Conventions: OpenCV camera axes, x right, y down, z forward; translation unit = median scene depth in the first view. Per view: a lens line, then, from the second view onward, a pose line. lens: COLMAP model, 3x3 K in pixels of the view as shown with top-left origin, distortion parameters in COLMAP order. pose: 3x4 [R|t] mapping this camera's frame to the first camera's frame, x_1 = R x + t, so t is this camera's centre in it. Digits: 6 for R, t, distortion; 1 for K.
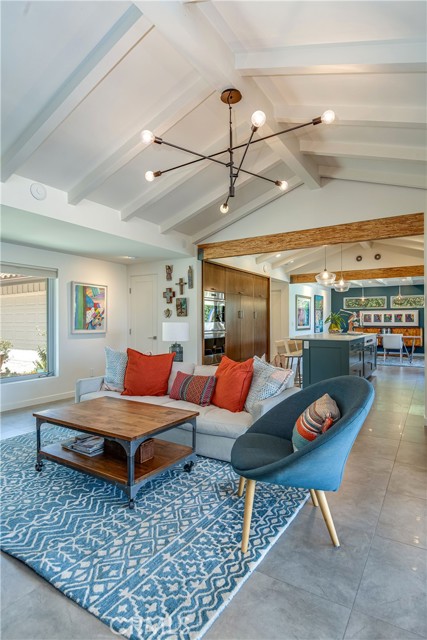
lens RADIAL K [[347.9, 0, 213.8], [0, 347.9, 325.3], [0, 0, 1]] dist [-0.014531, -0.000497]
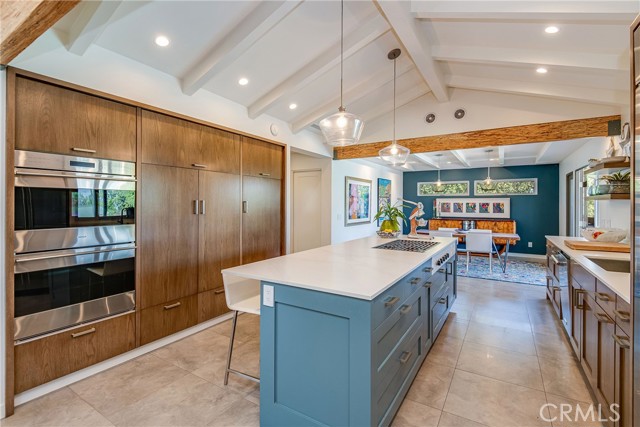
lens RADIAL K [[296.1, 0, 319.8], [0, 296.1, 209.4], [0, 0, 1]] dist [-0.004205, -0.003873]
pose [[0.999965, 0.005584, 0.006307, 0.153809], [-0.005604, 0.999979, 0.003251, -0.017955], [-0.006289, -0.003286, 0.999975, 0.329521]]
